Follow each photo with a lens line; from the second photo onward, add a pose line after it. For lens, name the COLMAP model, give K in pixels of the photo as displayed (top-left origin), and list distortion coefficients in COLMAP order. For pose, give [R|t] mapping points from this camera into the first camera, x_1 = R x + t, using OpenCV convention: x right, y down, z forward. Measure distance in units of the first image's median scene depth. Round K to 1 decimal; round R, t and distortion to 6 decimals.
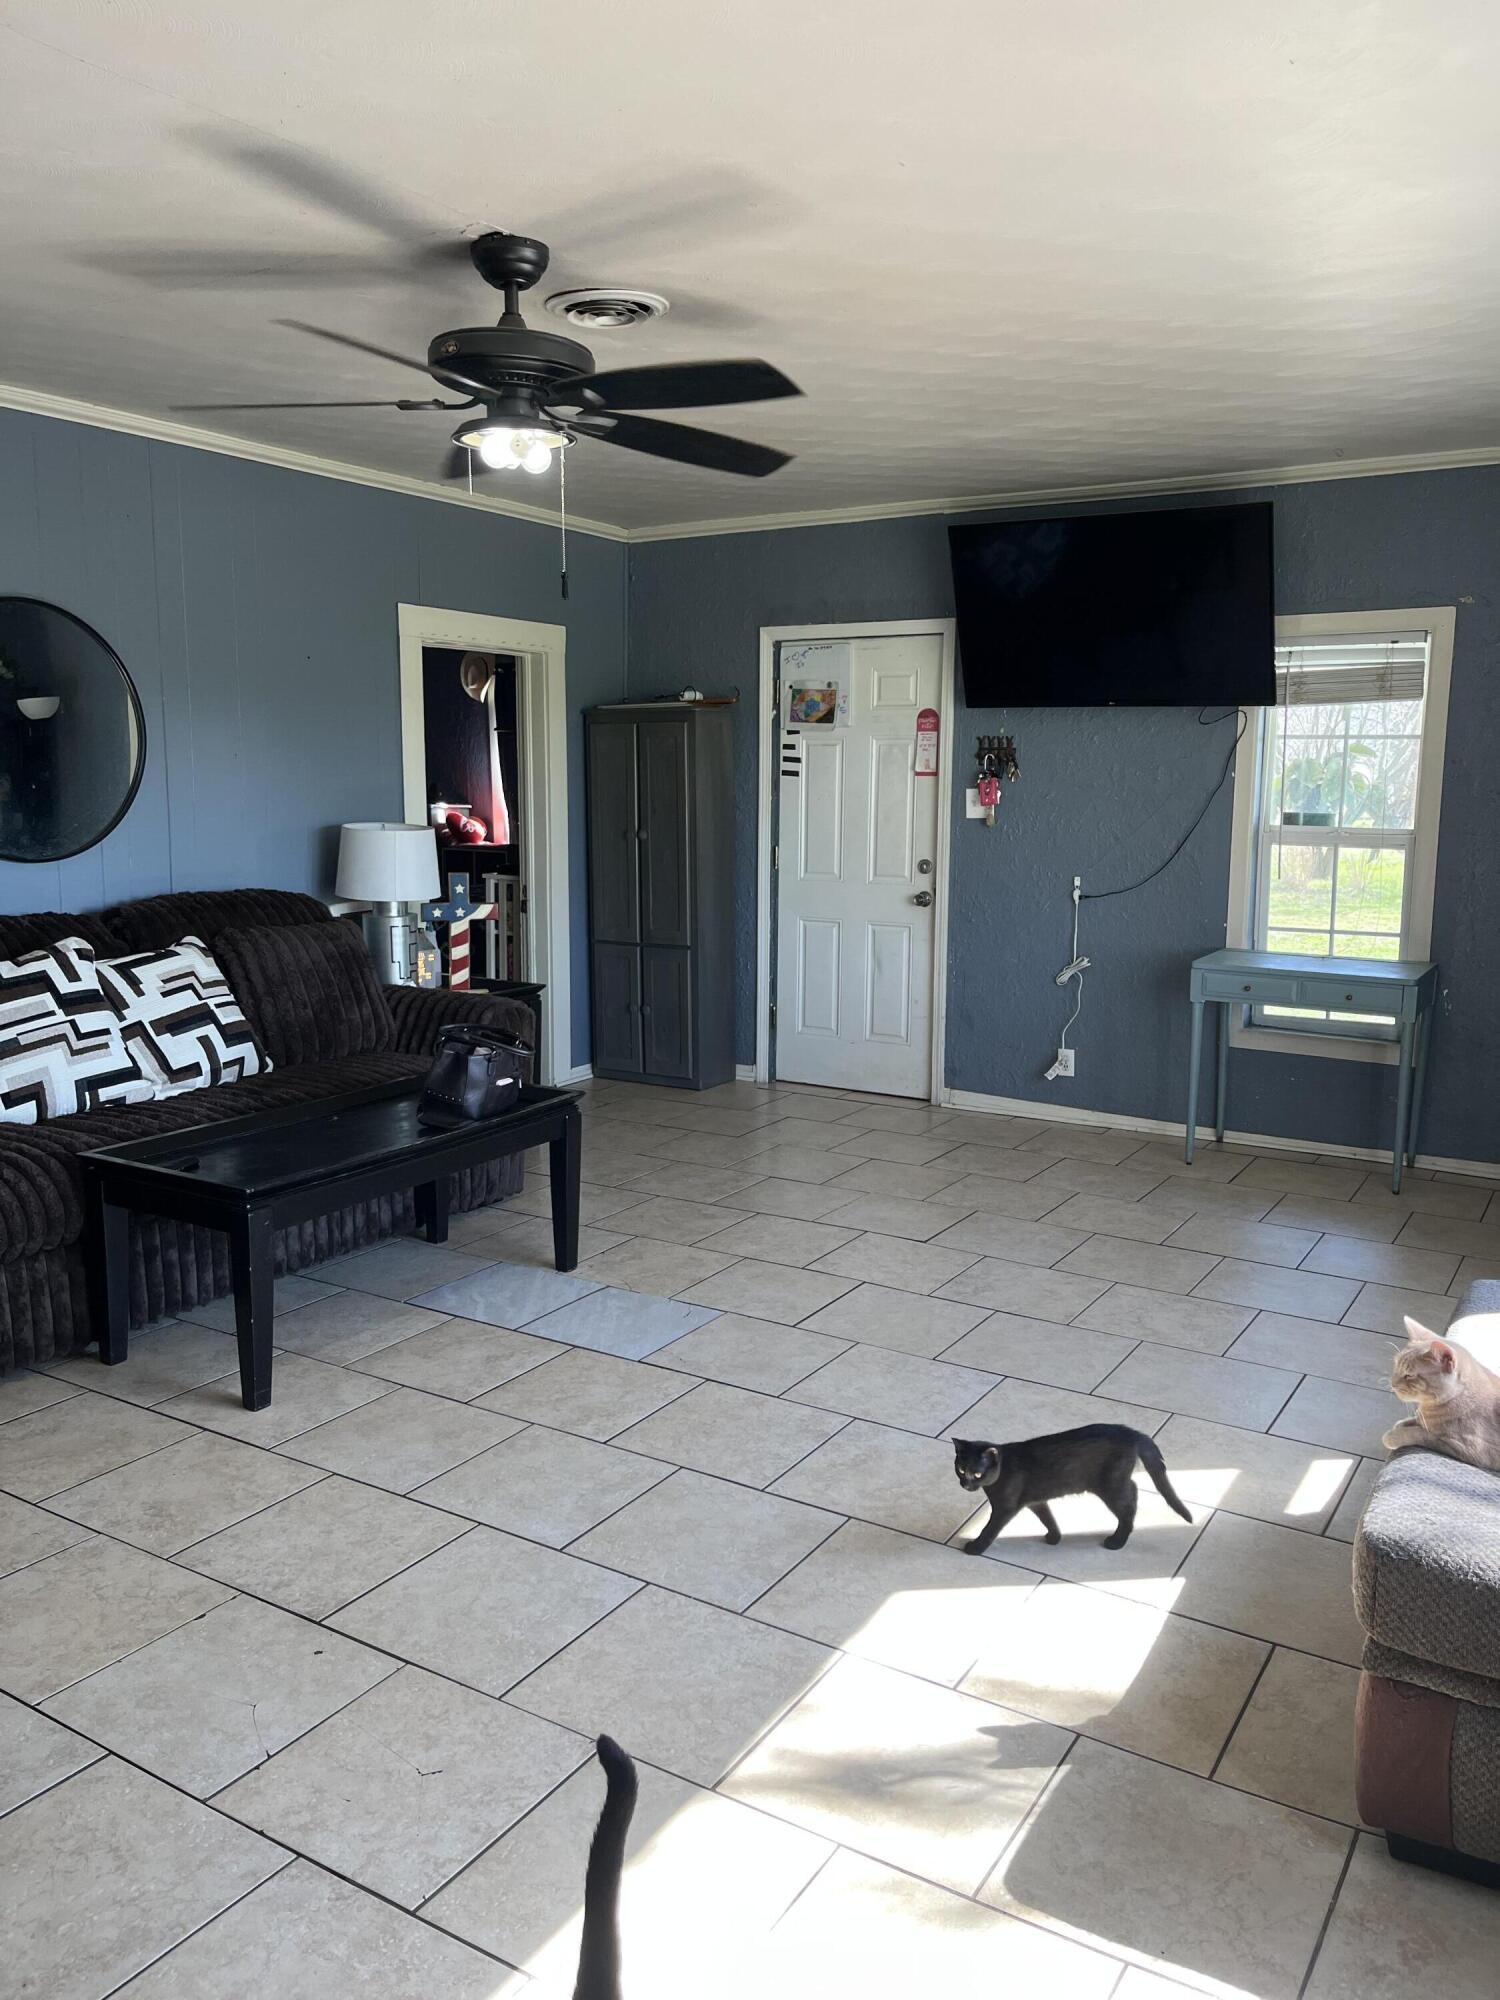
lens RADIAL K [[1520.3, 0, 757.7], [0, 1520.3, 985.2], [0, 0, 1]] dist [0.055172, -0.092382]
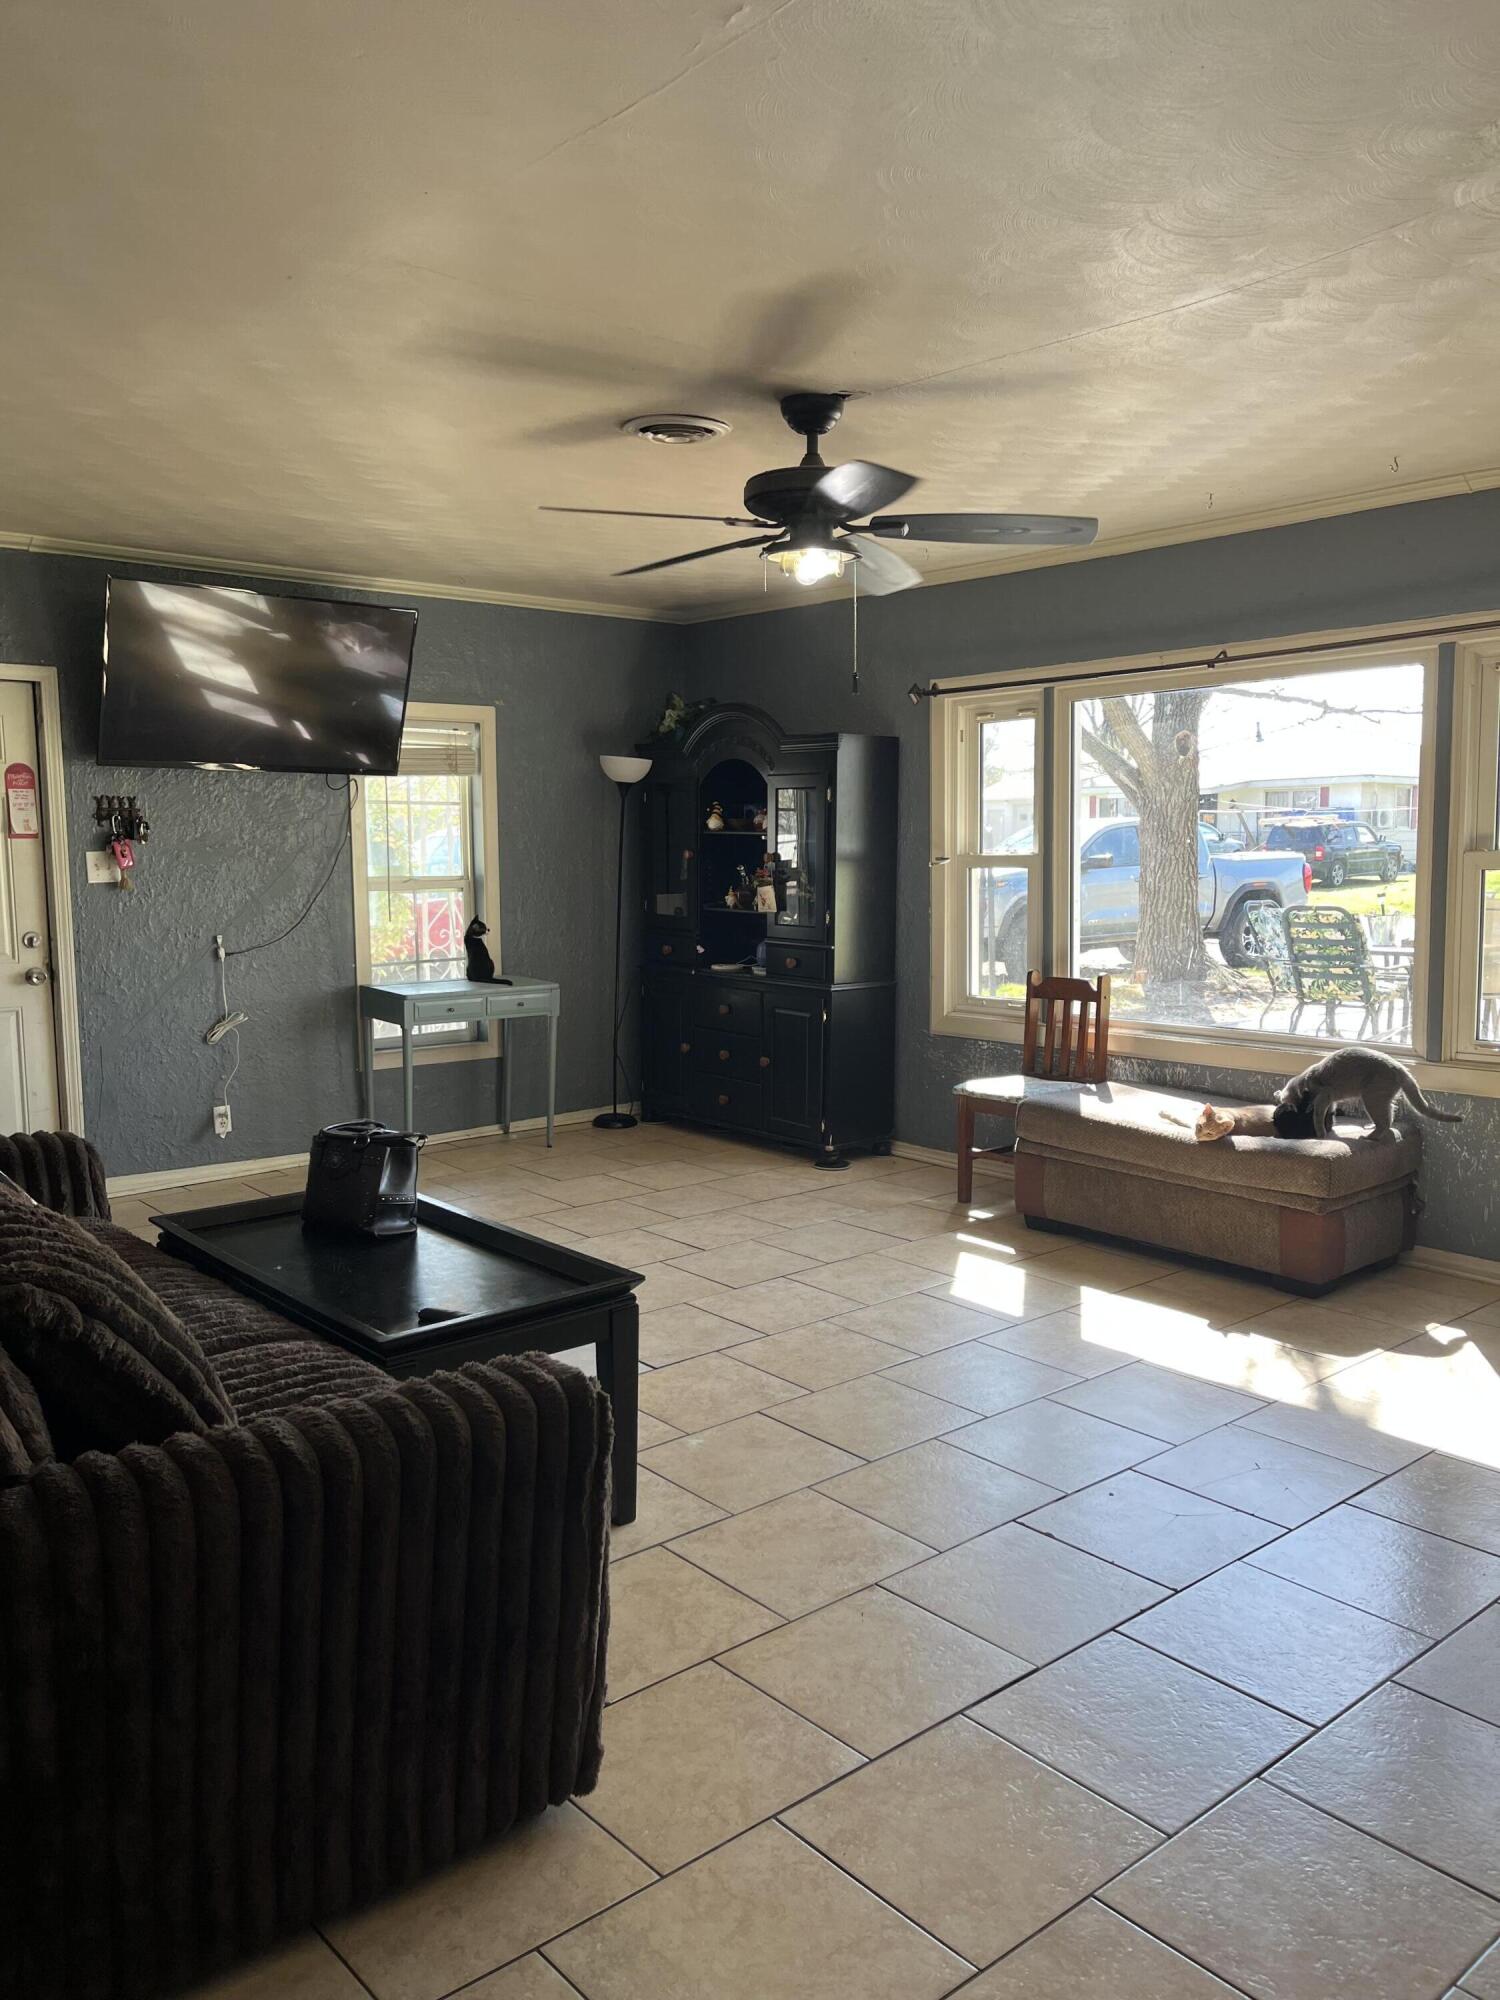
lens RADIAL K [[1520.3, 0, 751.0], [0, 1520.3, 999.9], [0, 0, 1]] dist [0.055172, -0.092382]
pose [[0.310618, -0.113543, 0.943729, -0.897175], [0.143571, 0.987054, 0.071500, -0.069465], [-0.939630, 0.113283, 0.322898, 0.469039]]
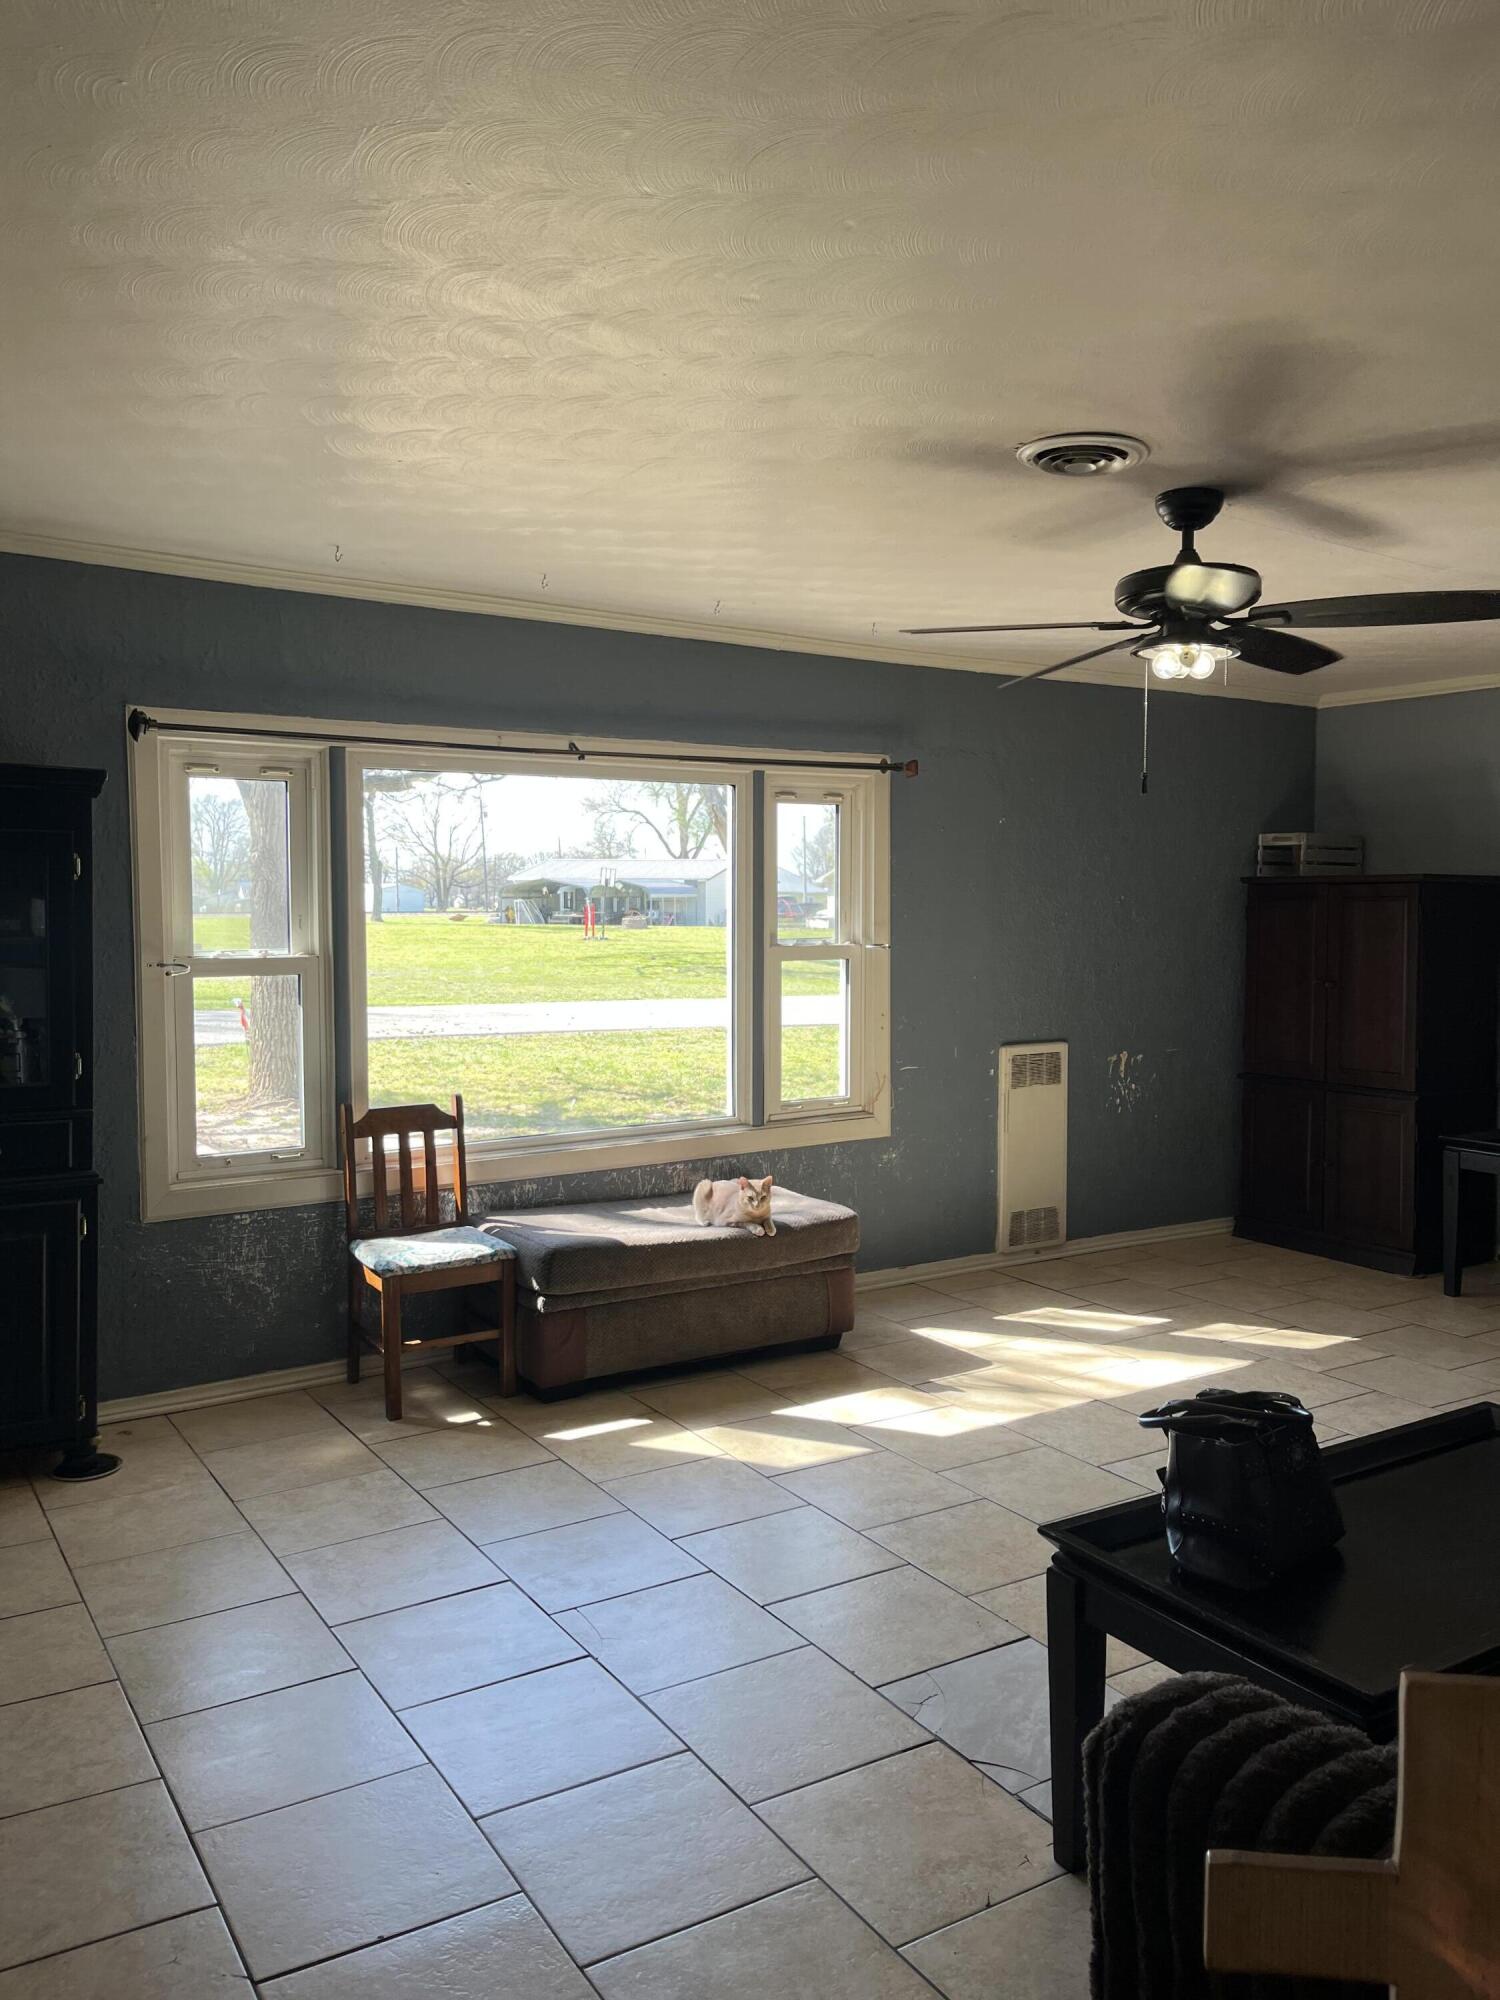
lens RADIAL K [[1520.3, 0, 763.8], [0, 1520.3, 1001.0], [0, 0, 1]] dist [0.055172, -0.092382]
pose [[-0.903619, -0.039336, 0.426527, -0.246290], [0.046762, 0.980763, 0.189518, -0.221164], [-0.425777, 0.191197, -0.884397, 1.474594]]
